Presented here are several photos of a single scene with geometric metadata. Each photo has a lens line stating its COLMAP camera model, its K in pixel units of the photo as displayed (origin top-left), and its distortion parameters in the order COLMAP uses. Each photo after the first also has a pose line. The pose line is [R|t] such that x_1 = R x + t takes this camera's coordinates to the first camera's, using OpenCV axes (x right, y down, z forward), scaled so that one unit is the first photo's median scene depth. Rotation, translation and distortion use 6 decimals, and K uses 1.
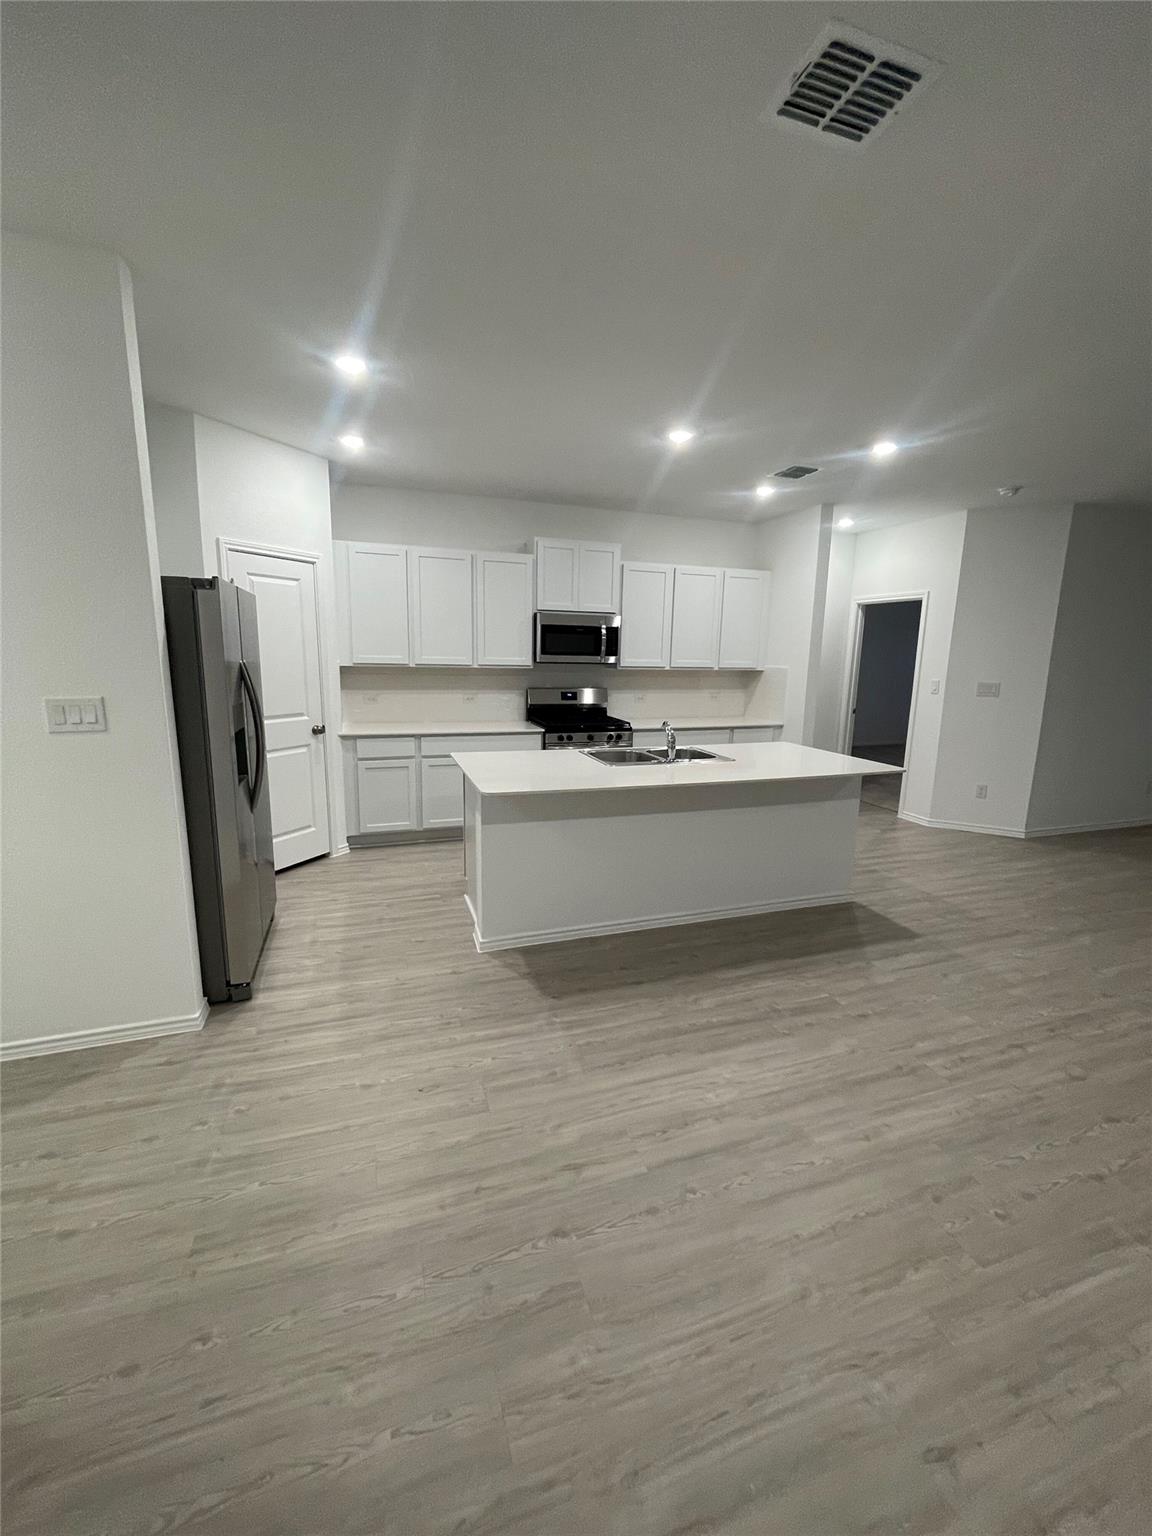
lens RADIAL K [[619.4, 0, 578.7], [0, 619.4, 762.5], [0, 0, 1]] dist [0.002229, 0.000186]
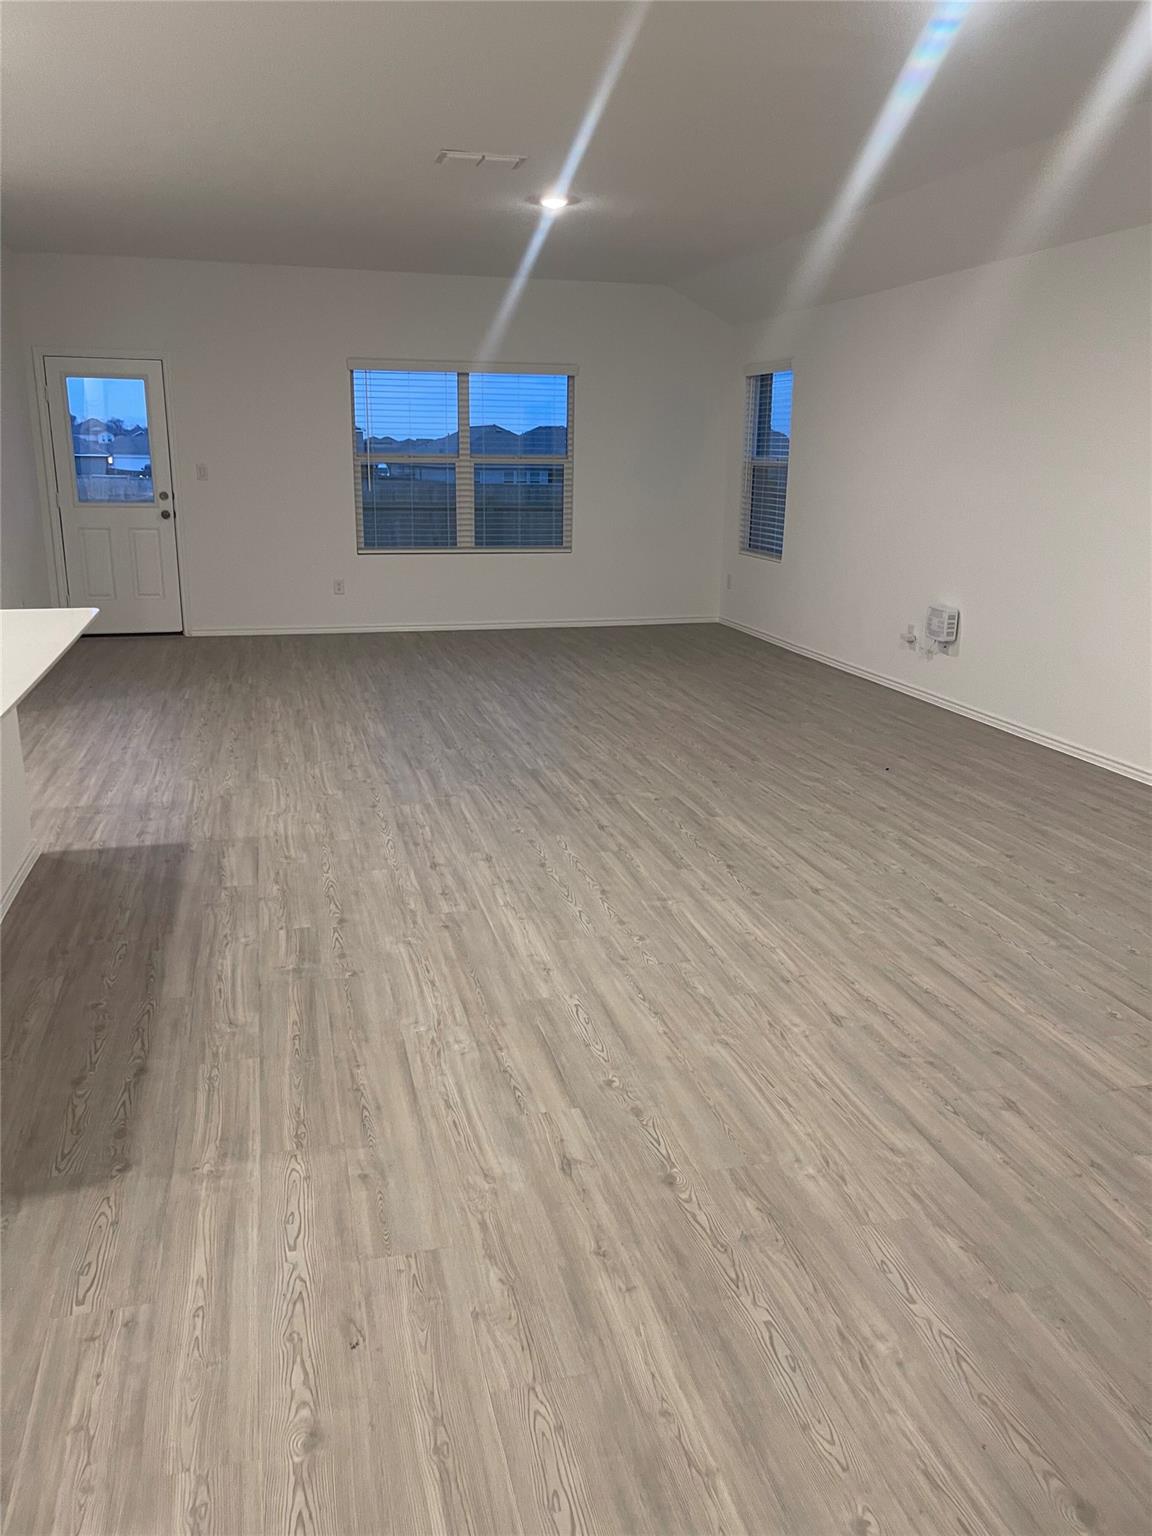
lens RADIAL K [[1156.3, 0, 575.4], [0, 1156.3, 766.9], [0, 0, 1]] dist [0.030858, -0.017573]
pose [[0.077512, -0.283114, 0.955949, -0.831844], [0.169518, 0.948615, 0.267196, -0.093175], [-0.982474, 0.141340, 0.121522, 0.558320]]
